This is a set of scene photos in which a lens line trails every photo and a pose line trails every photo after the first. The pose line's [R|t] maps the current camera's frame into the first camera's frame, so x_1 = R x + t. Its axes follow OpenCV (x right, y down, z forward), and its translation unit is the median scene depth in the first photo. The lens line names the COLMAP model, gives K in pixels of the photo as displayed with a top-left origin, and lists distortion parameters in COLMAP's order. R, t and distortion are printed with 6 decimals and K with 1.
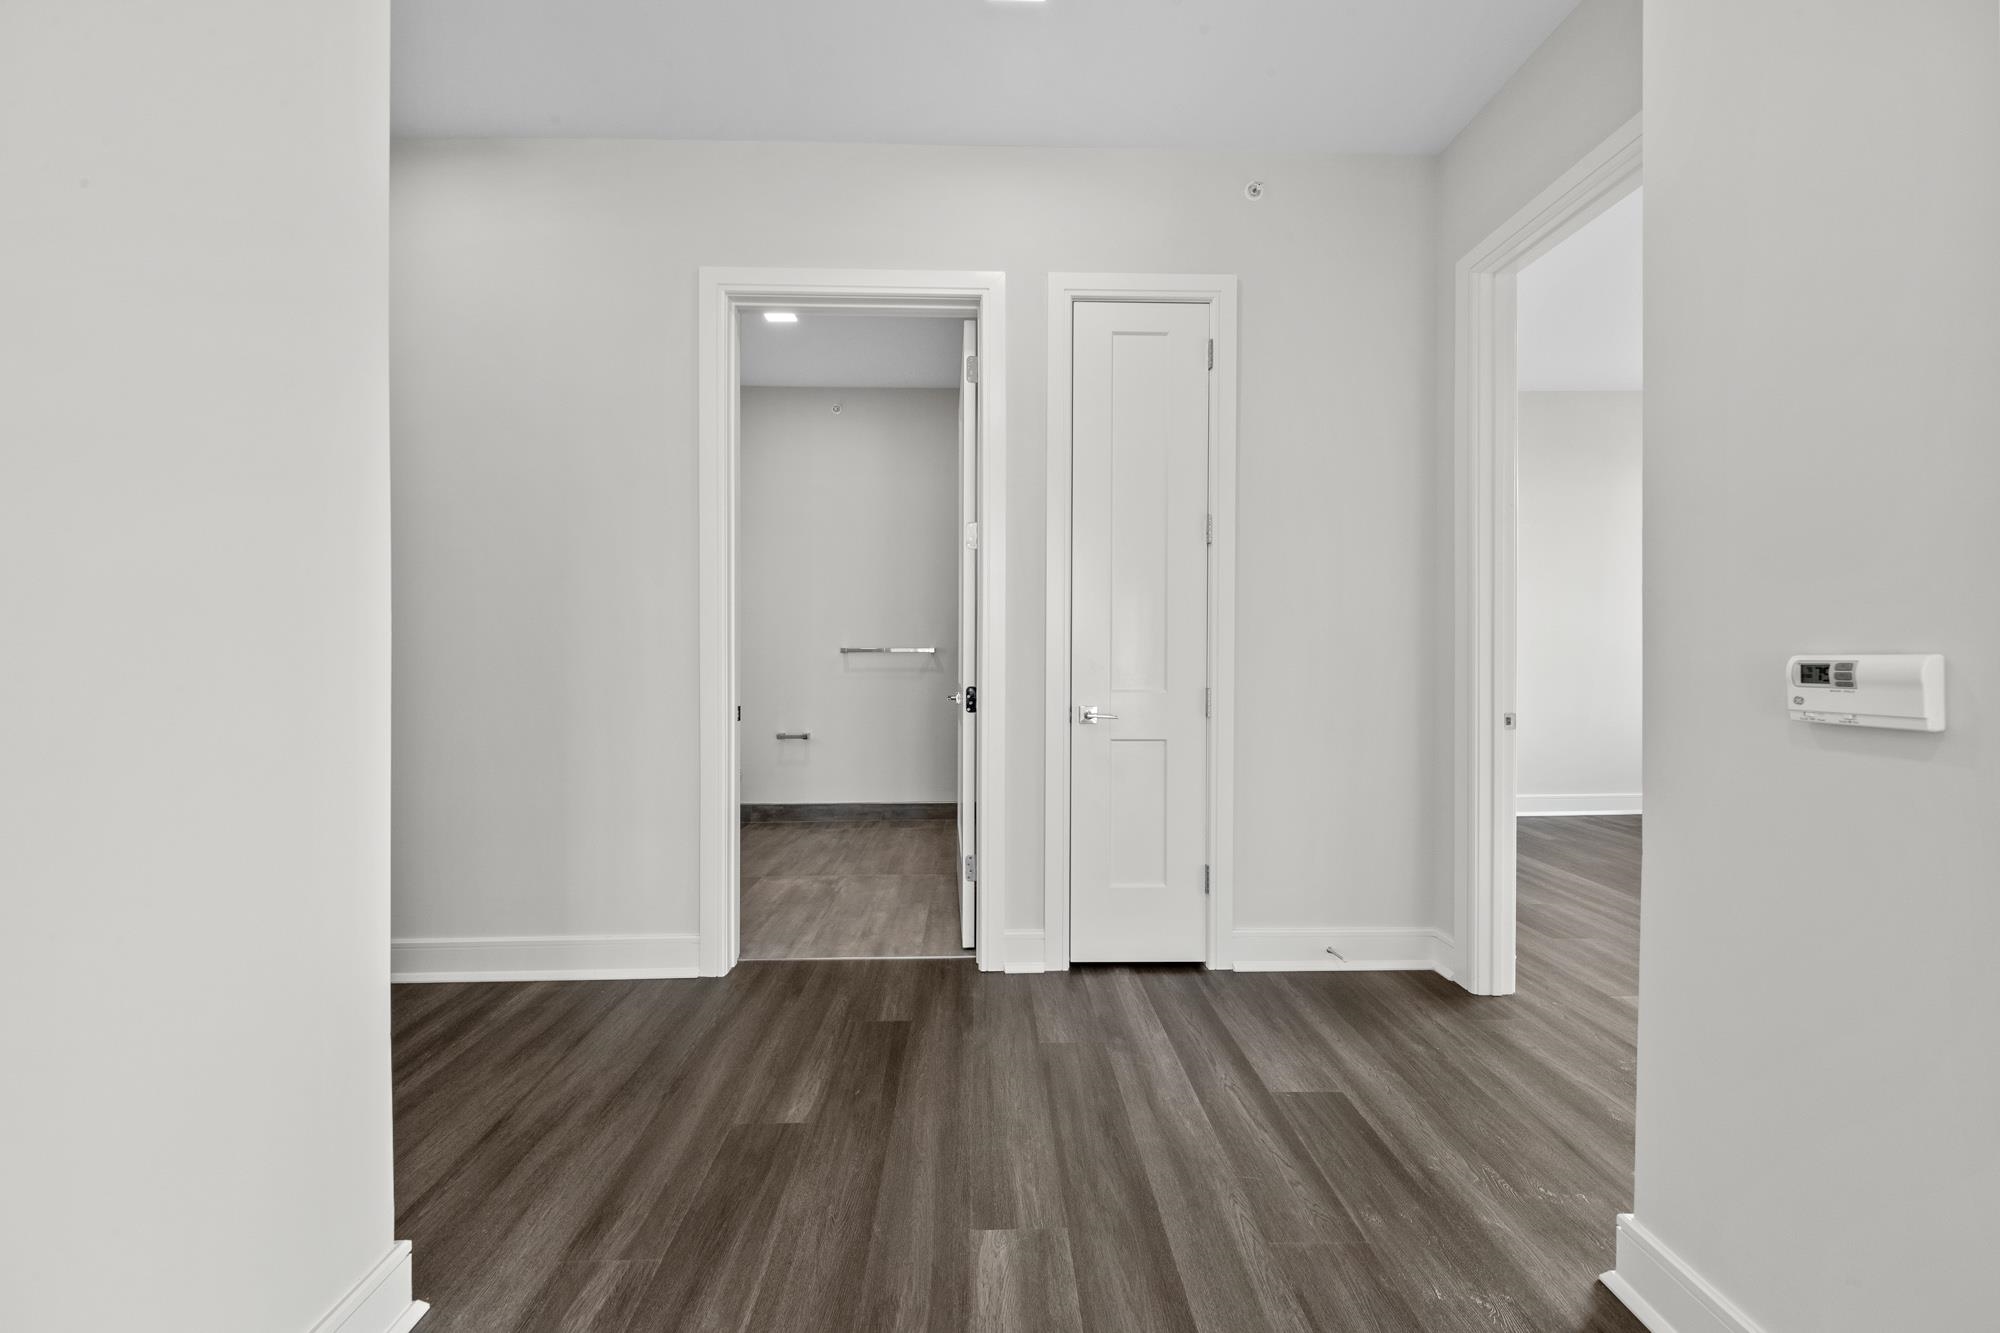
lens RADIAL K [[635.6, 0, 991.2], [0, 635.6, 655.7], [0, 0, 1]] dist [-0.000250, -0.000120]
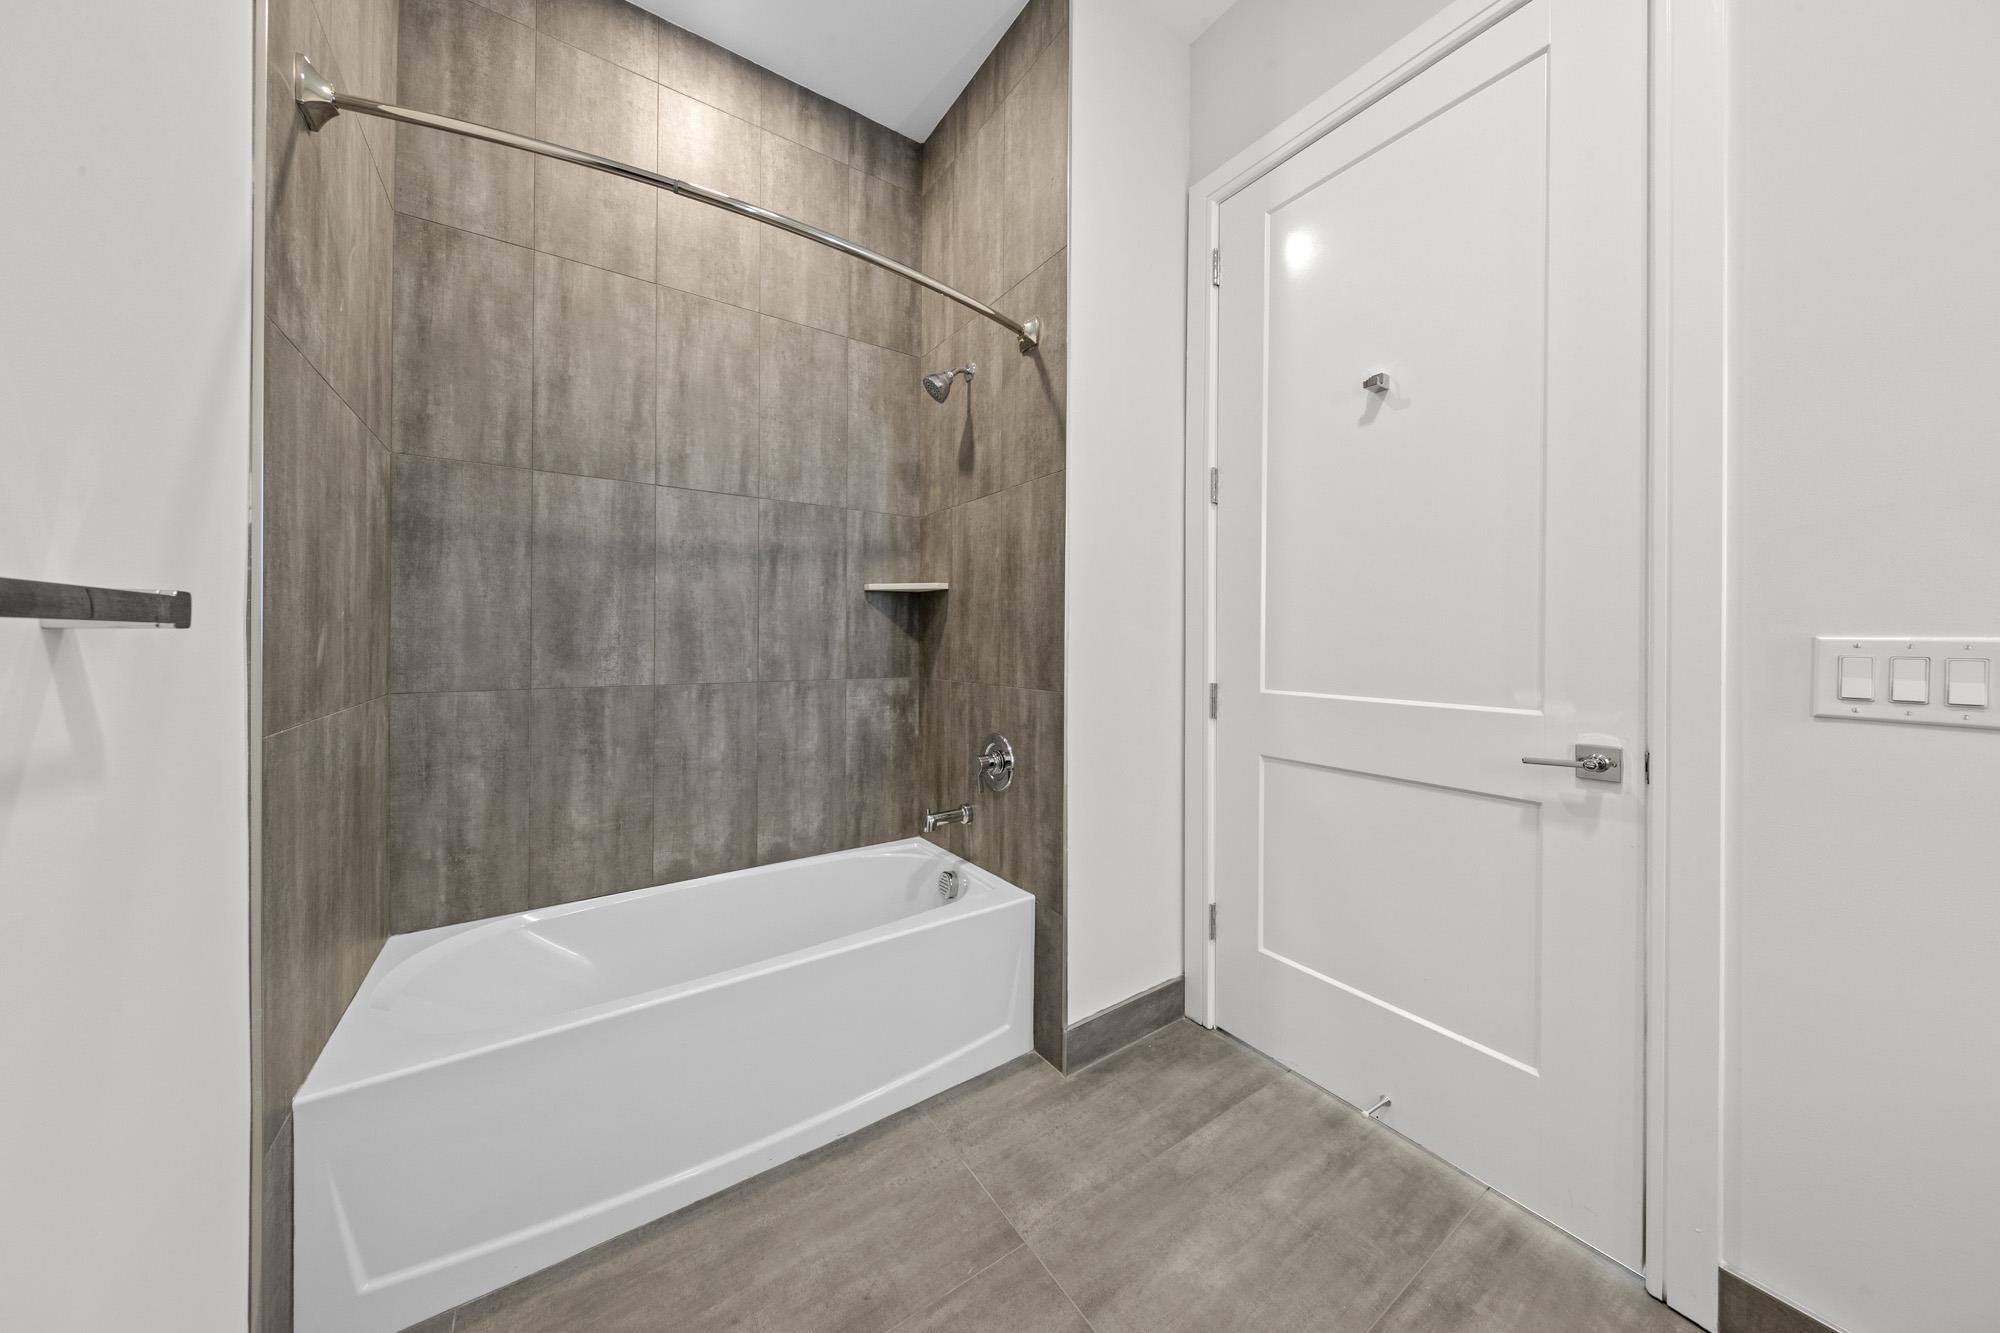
lens RADIAL K [[635.6, 0, 991.2], [0, 635.6, 655.7], [0, 0, 1]] dist [-0.000250, -0.000120]
pose [[-0.536695, -0.004462, 0.843765, -0.485818], [0.002845, 0.999971, 0.007097, -0.000982], [-0.843772, 0.006210, -0.536667, 1.520353]]
